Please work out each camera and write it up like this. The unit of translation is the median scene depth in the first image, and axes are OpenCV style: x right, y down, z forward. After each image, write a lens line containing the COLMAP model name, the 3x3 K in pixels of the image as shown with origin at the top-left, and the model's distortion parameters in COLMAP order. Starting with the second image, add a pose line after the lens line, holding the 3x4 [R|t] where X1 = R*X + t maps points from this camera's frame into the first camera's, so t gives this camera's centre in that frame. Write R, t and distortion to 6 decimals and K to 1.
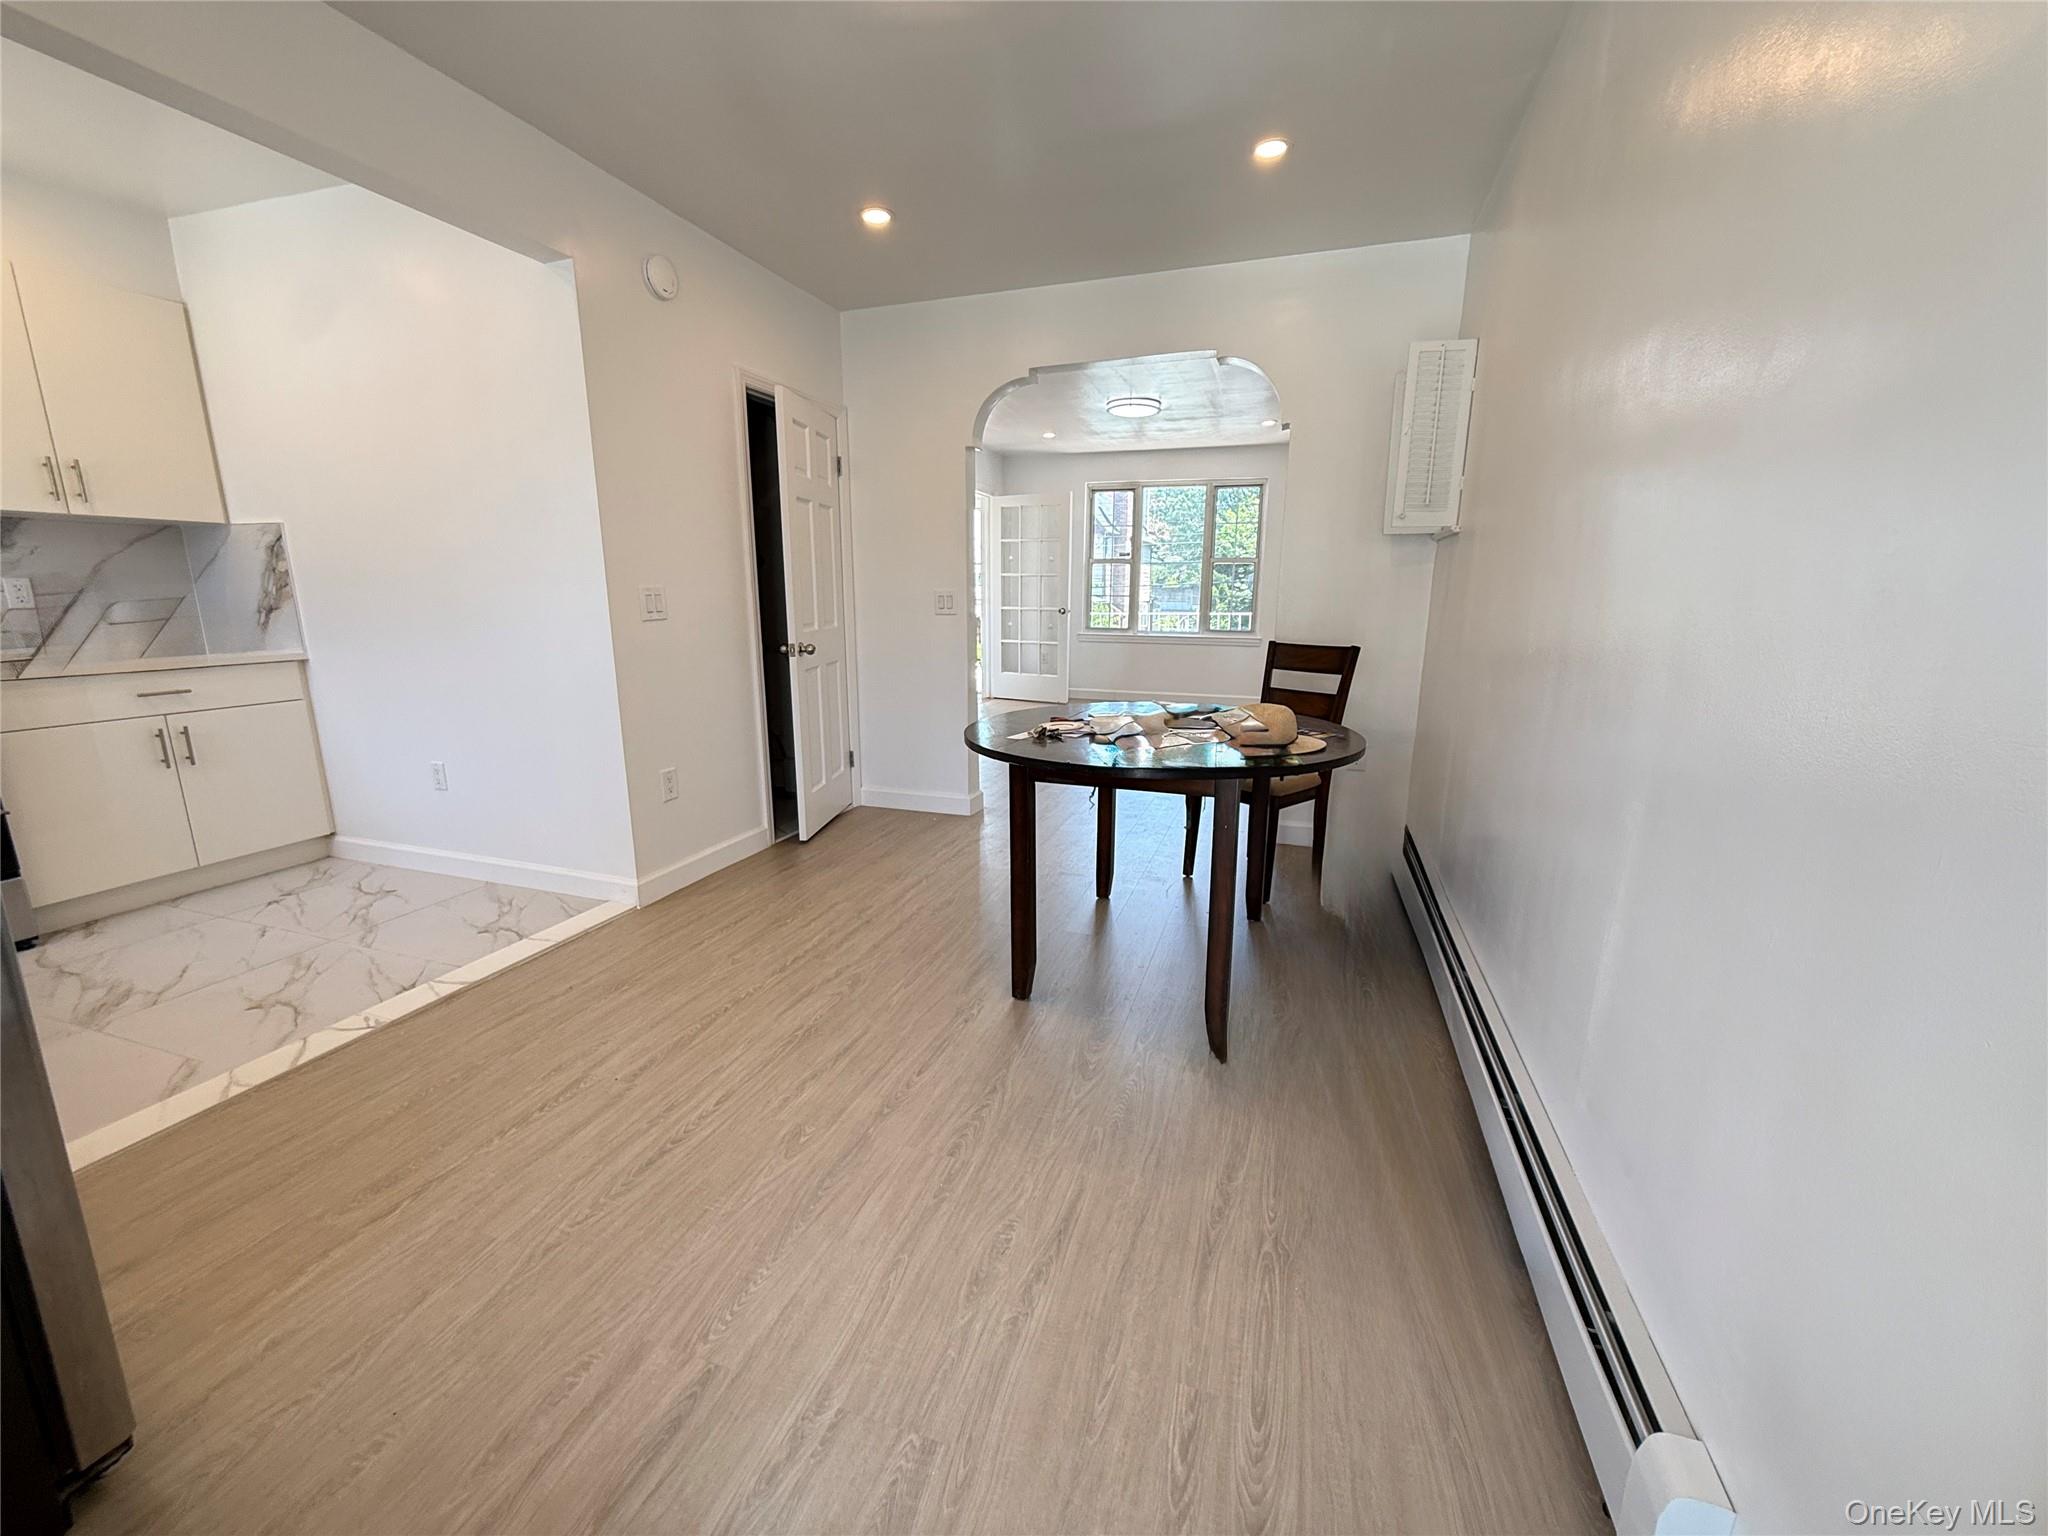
lens RADIAL K [[813.7, 0, 1026.3], [0, 813.7, 768.1], [0, 0, 1]] dist [0.000832, 0.000379]
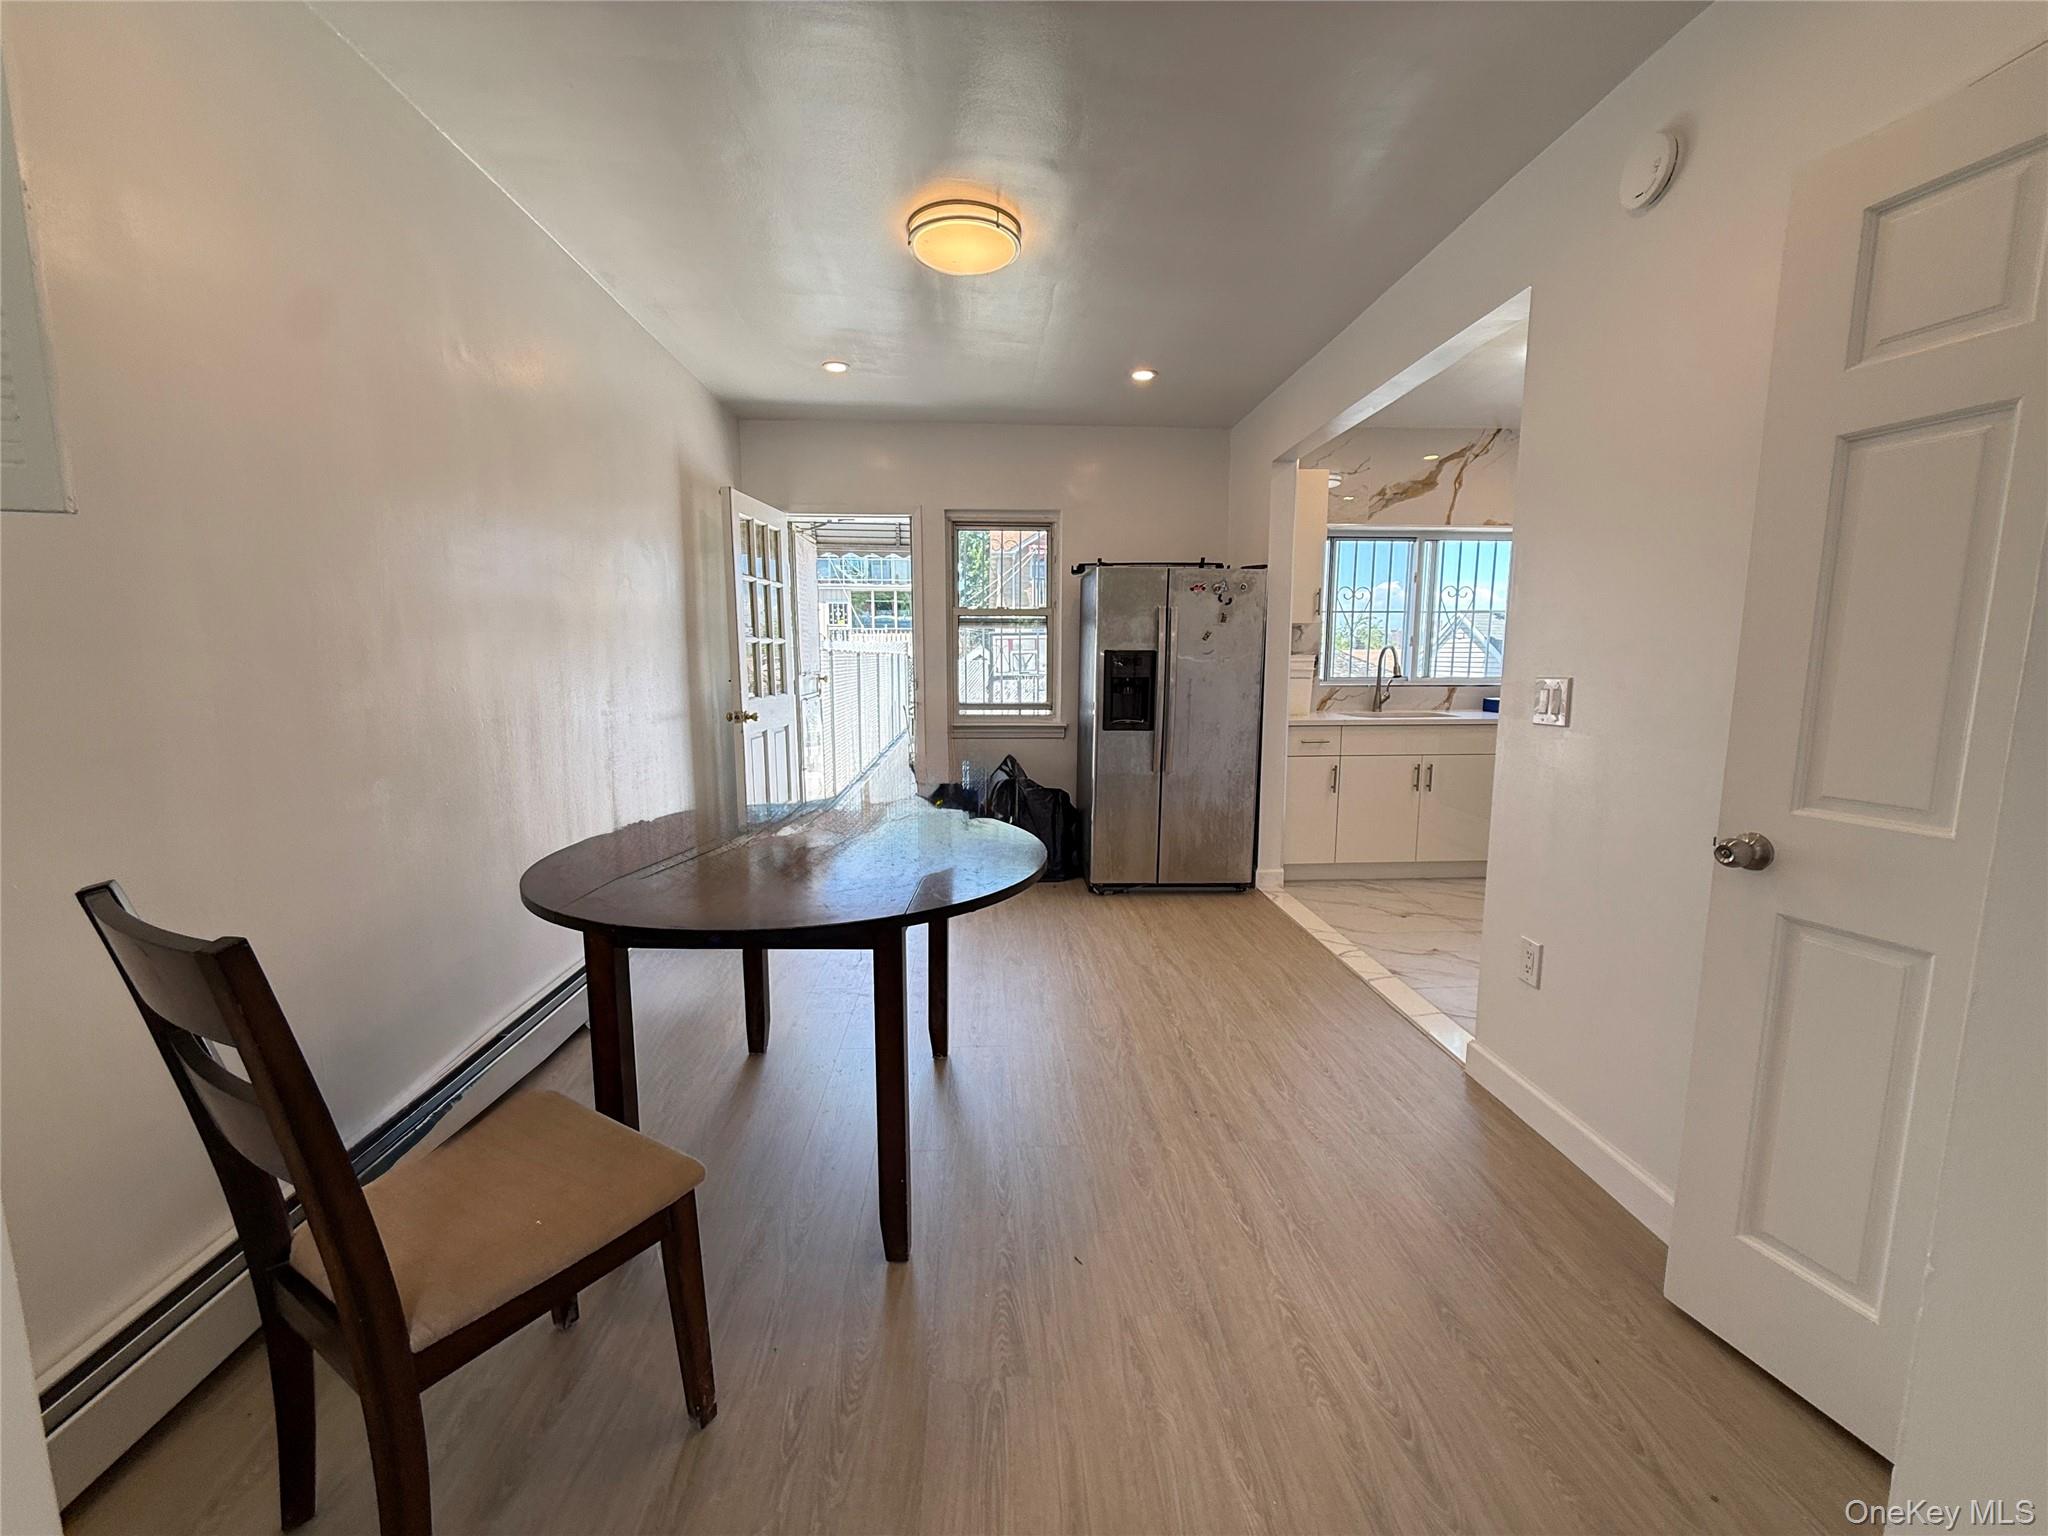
lens RADIAL K [[813.7, 0, 1028.3], [0, 813.7, 771.0], [0, 0, 1]] dist [0.000832, 0.000379]
pose [[-0.927898, 0.048178, -0.369708, 0.079460], [-0.085577, 0.937619, 0.336967, -0.130277], [0.362880, 0.344309, -0.865892, 0.550606]]
